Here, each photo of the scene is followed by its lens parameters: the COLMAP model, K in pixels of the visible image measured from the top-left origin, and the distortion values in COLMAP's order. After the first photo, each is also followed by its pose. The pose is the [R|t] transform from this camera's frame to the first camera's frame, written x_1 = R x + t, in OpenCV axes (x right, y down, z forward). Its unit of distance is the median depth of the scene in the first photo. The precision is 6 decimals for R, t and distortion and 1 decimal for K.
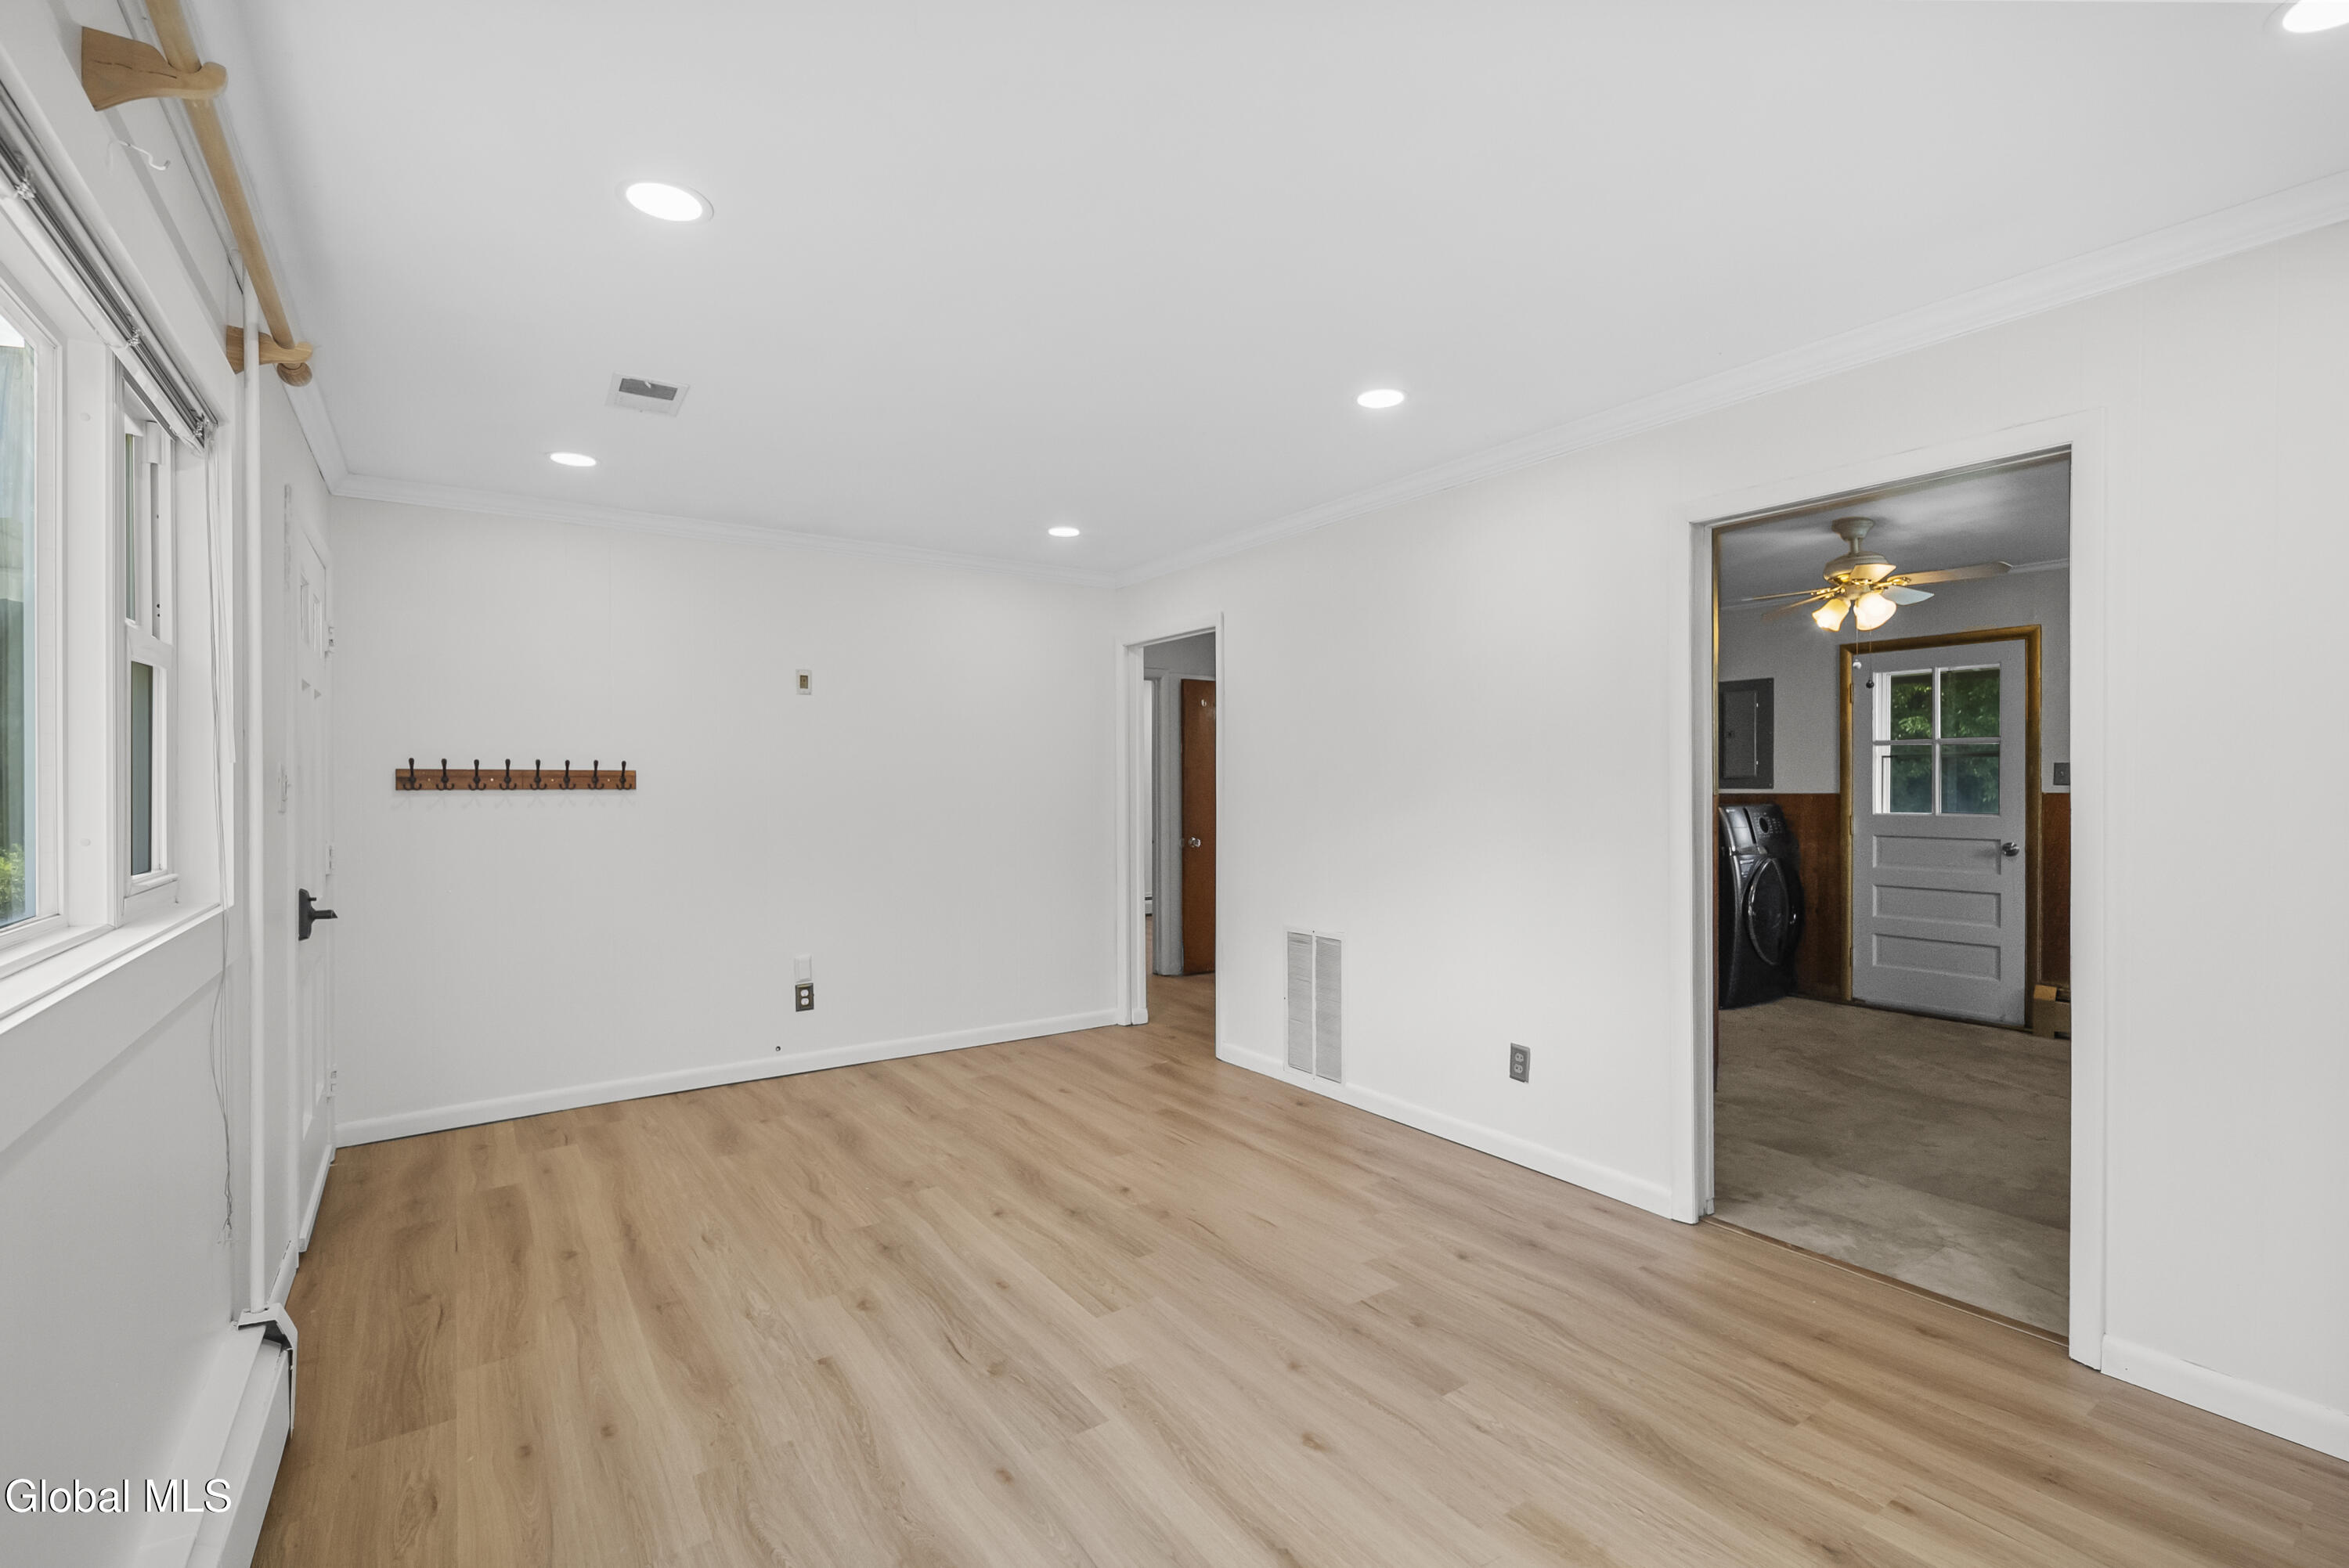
lens RADIAL K [[1052.5, 0, 1167.4], [0, 1052.5, 789.0], [0, 0, 1]] dist [0.000565, -0.002150]
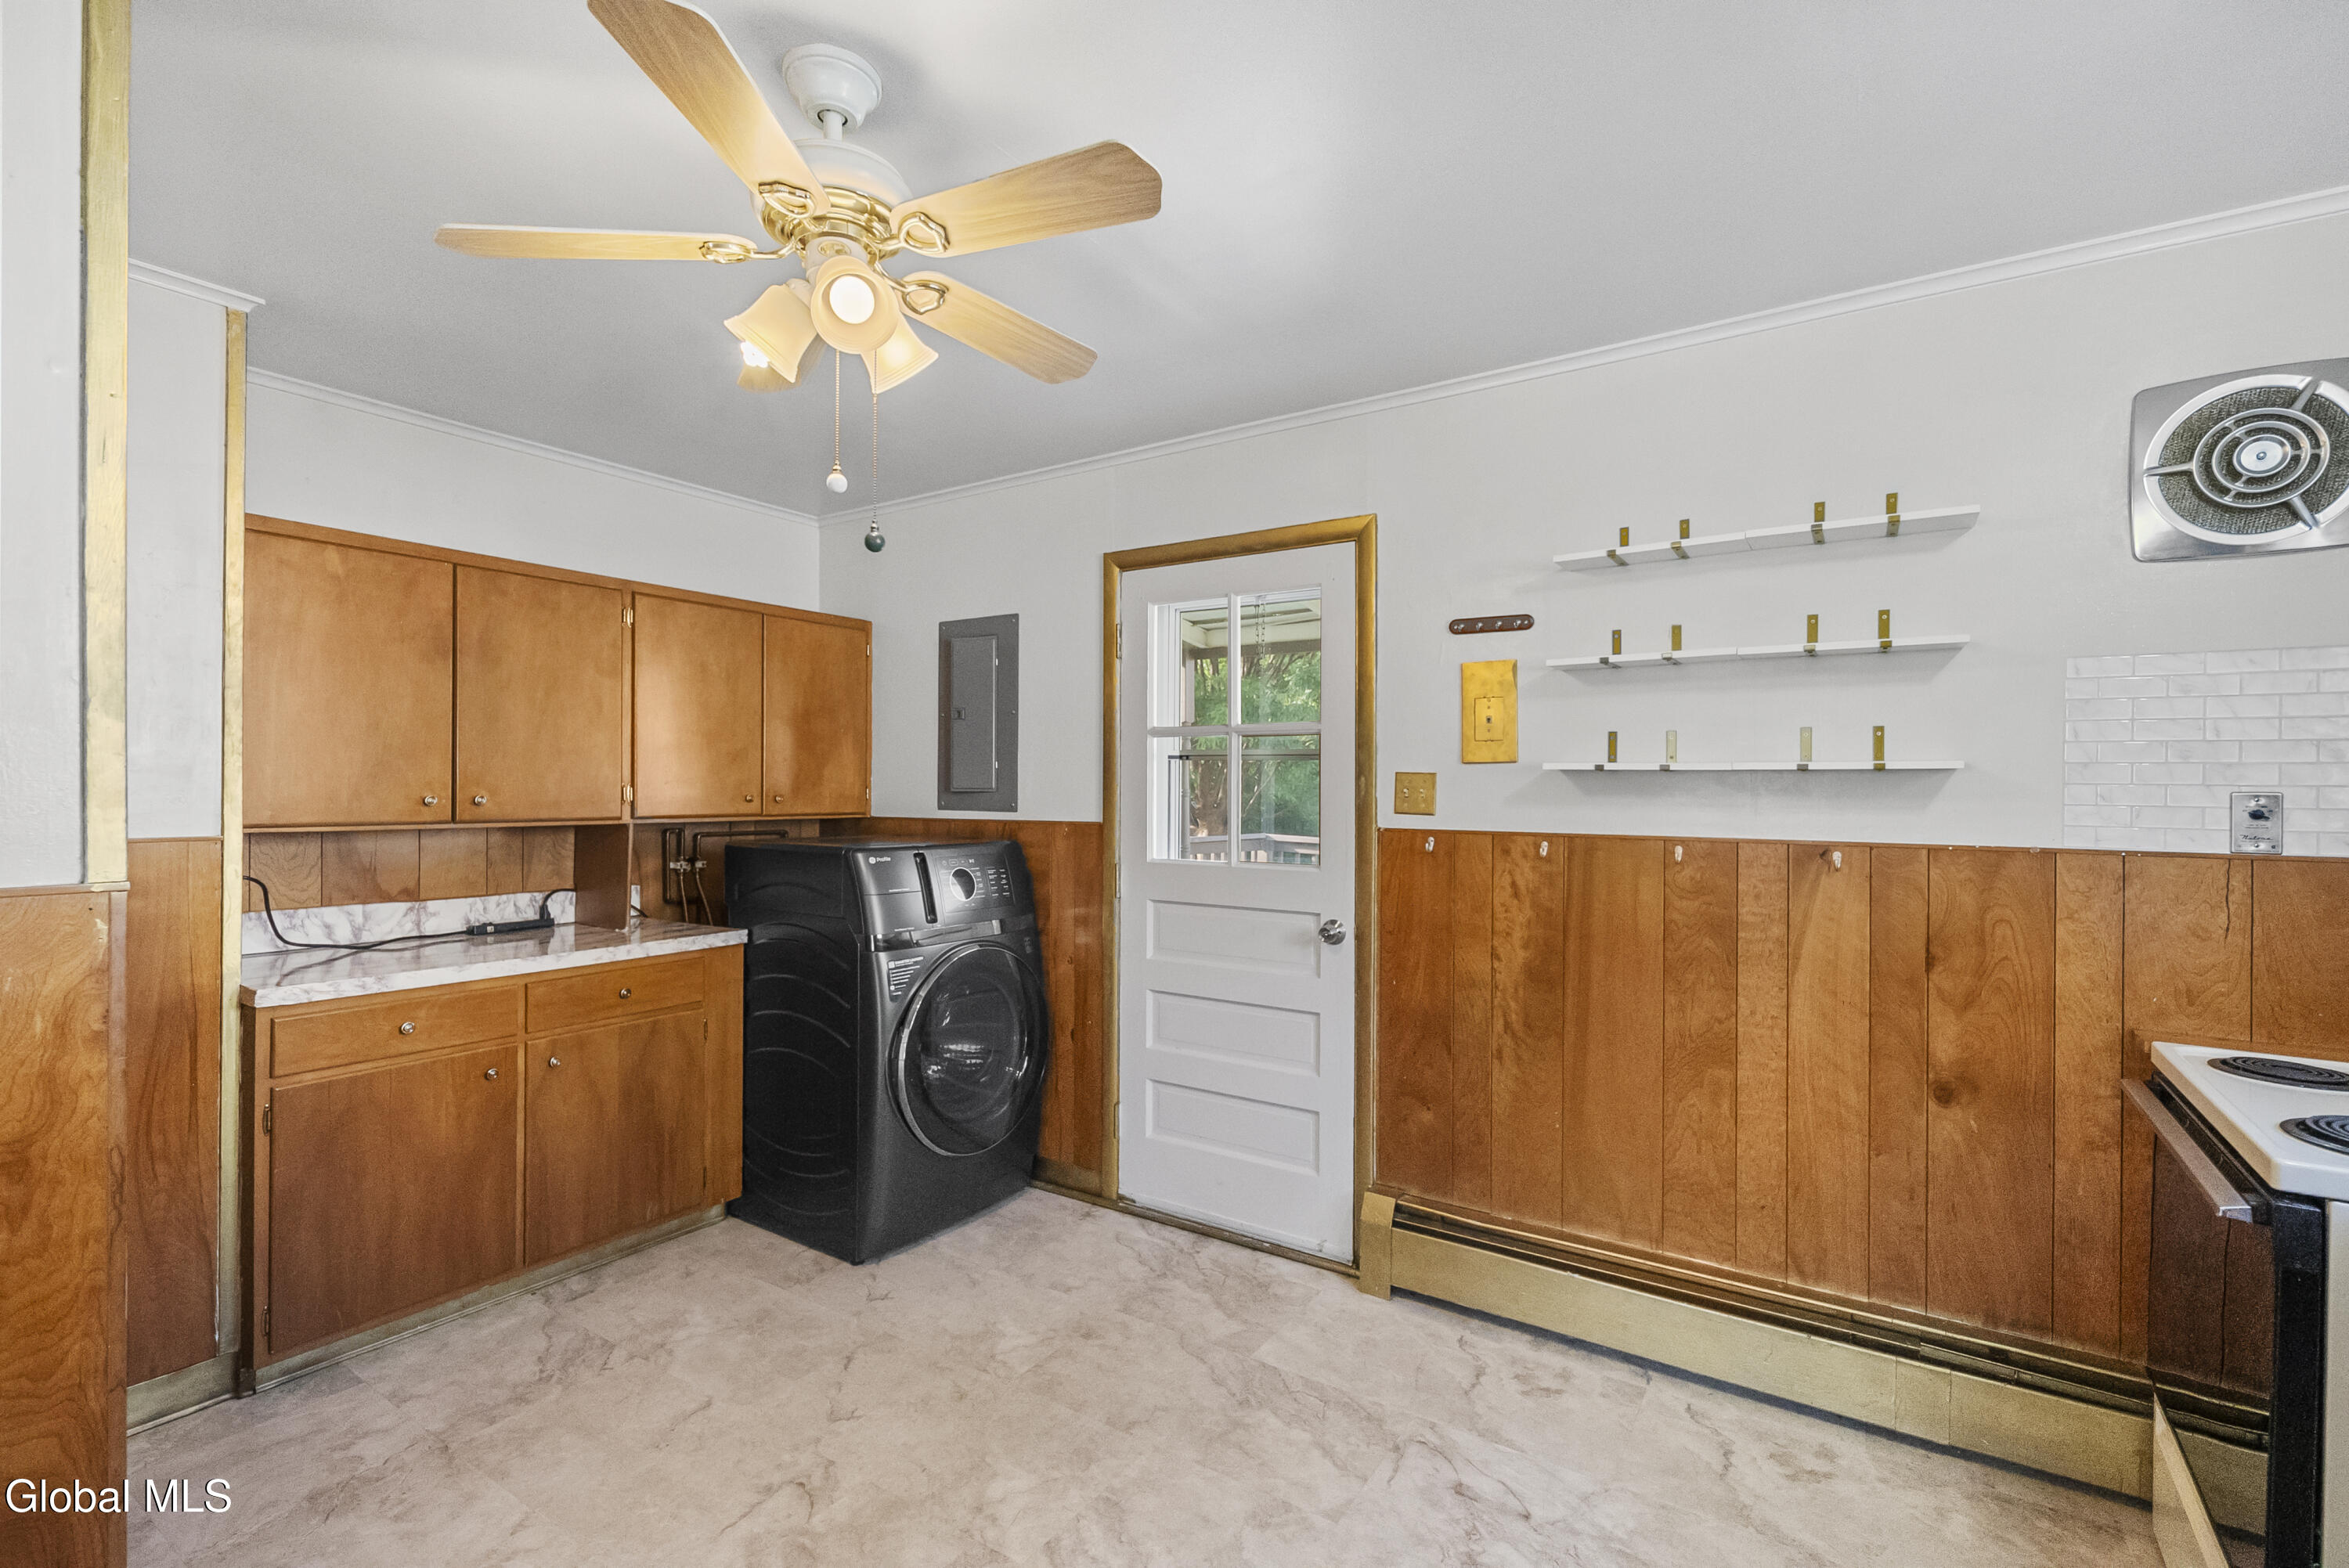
lens RADIAL K [[1052.5, 0, 1162.8], [0, 1052.5, 778.5], [0, 0, 1]] dist [0.000565, -0.002150]
pose [[0.933339, 0.010072, 0.358856, 0.480476], [-0.005961, 0.999903, -0.012562, -0.012496], [-0.358947, 0.009585, 0.933309, 0.482634]]
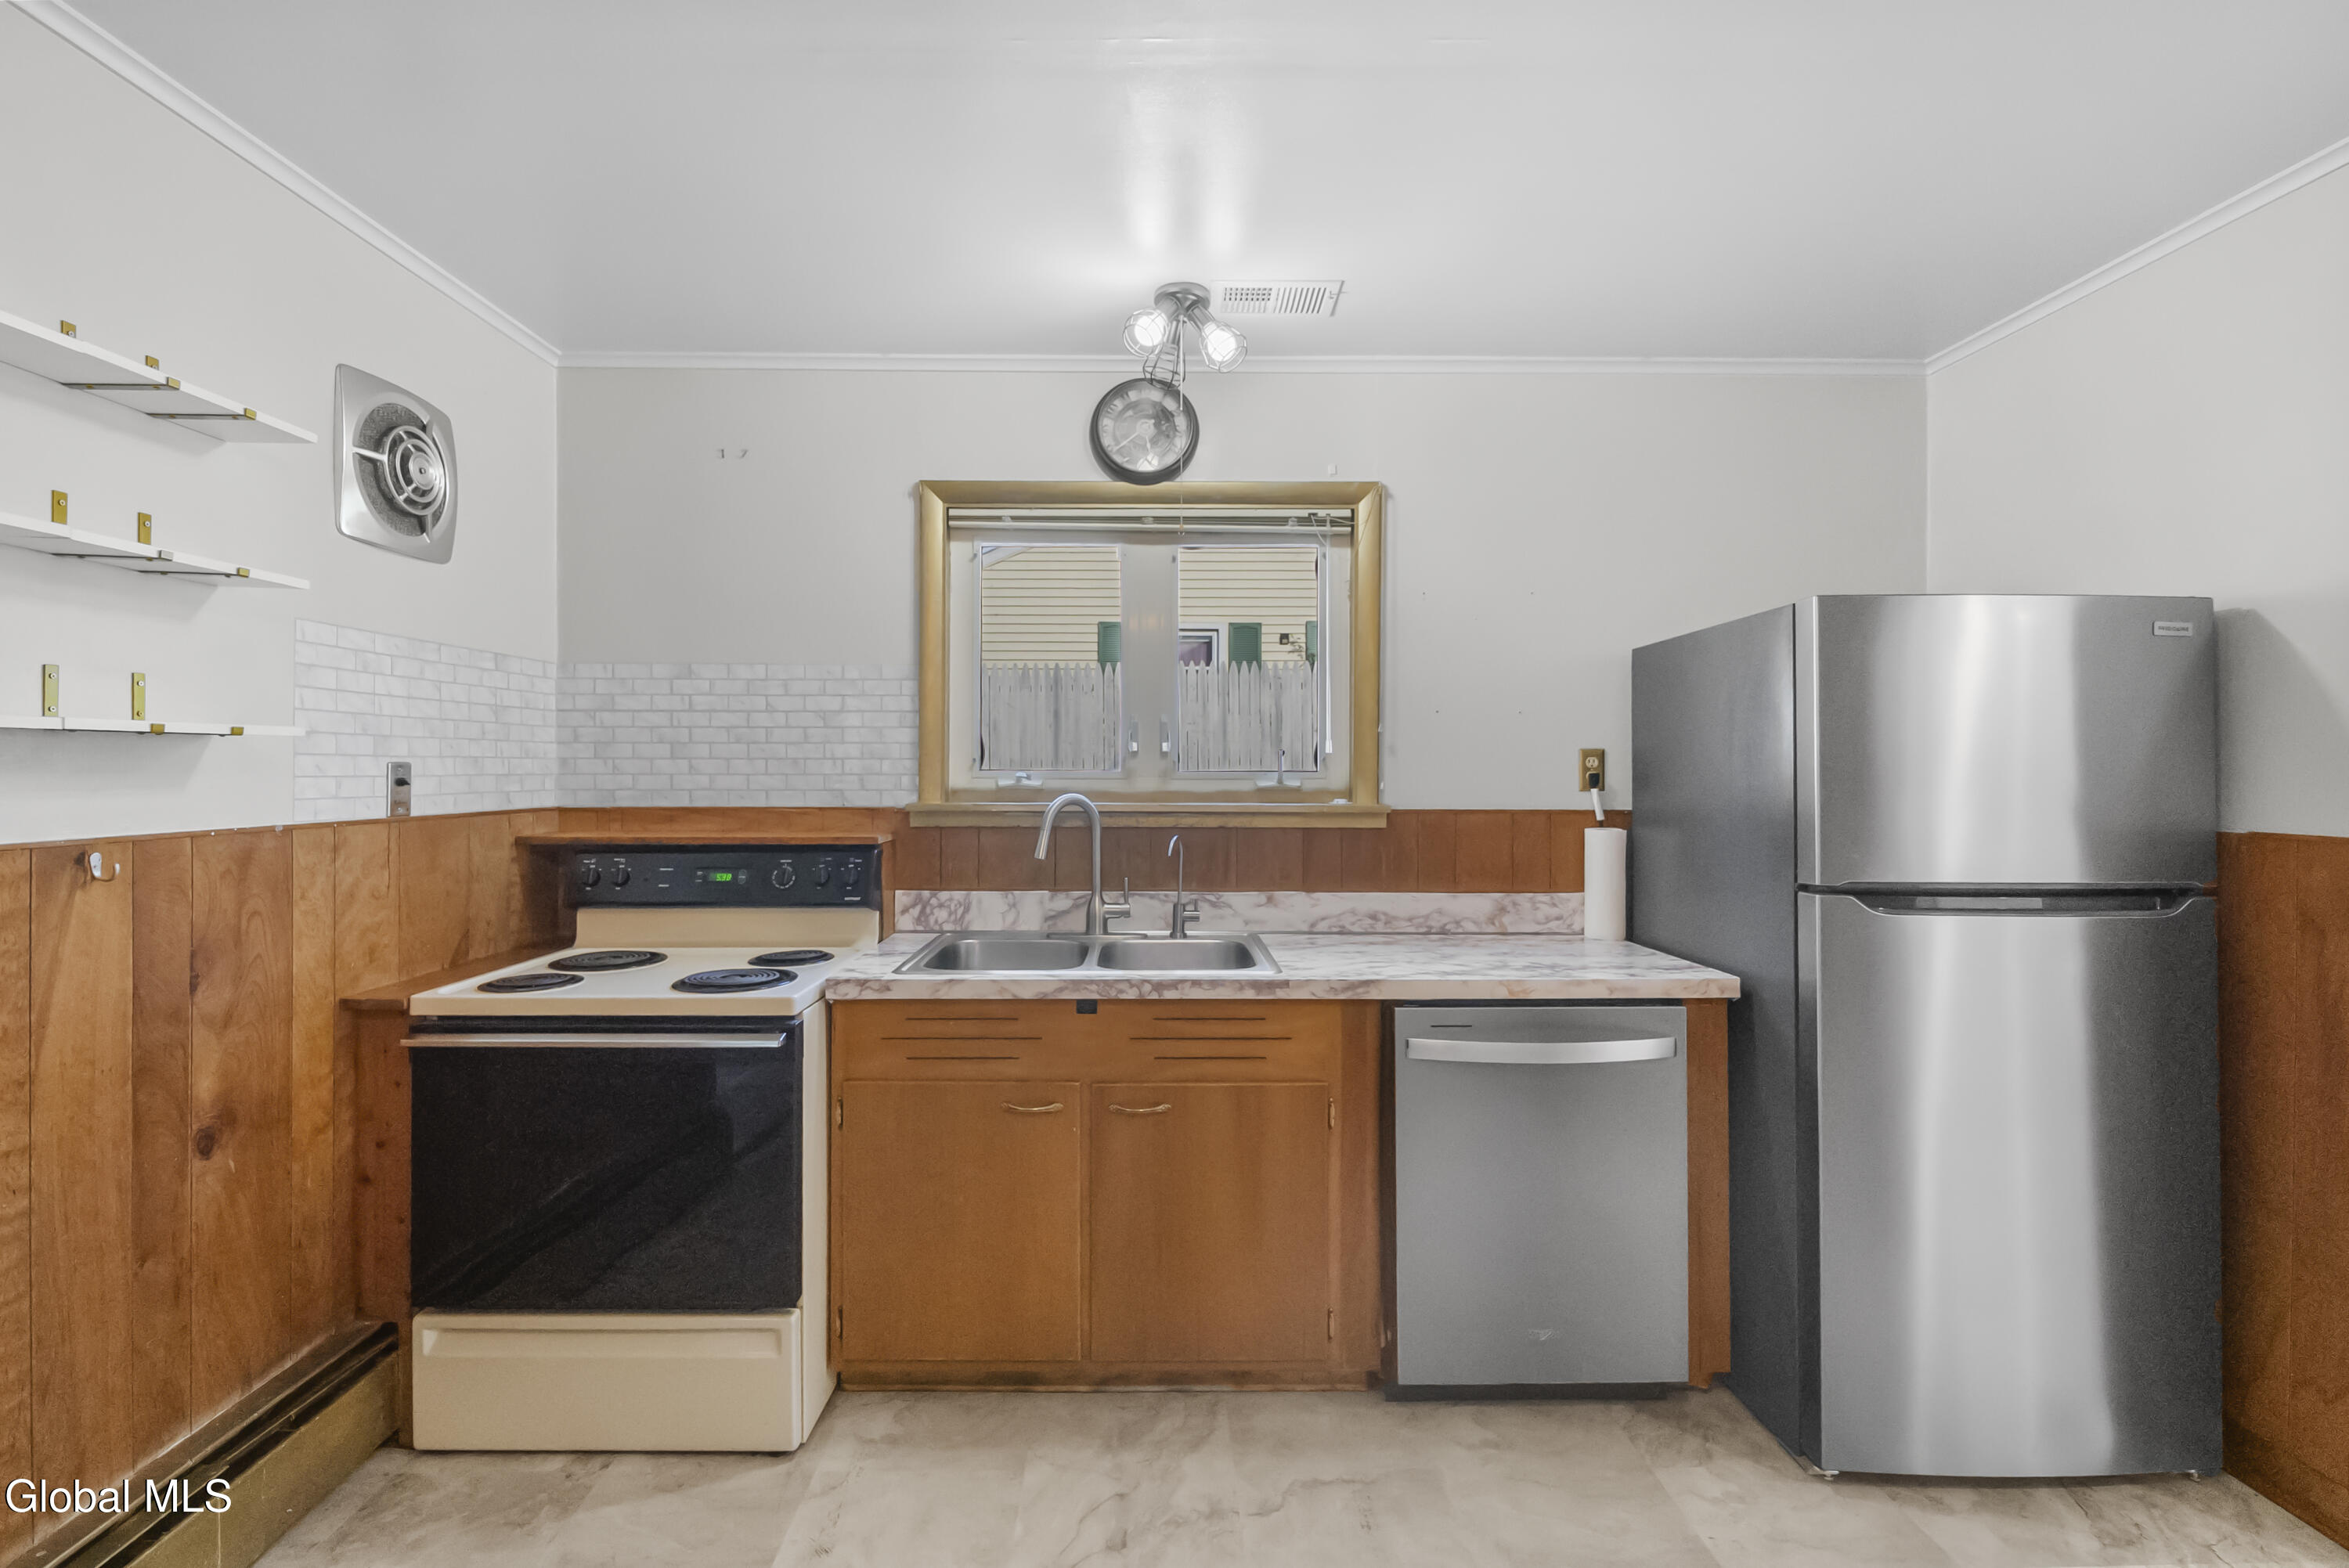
lens RADIAL K [[1052.5, 0, 1149.8], [0, 1052.5, 768.8], [0, 0, 1]] dist [0.000565, -0.002150]
pose [[-0.827249, -0.002529, 0.561830, 0.486442], [0.002801, 0.999959, 0.008626, -0.014457], [-0.561829, 0.008709, -0.827208, 0.817240]]
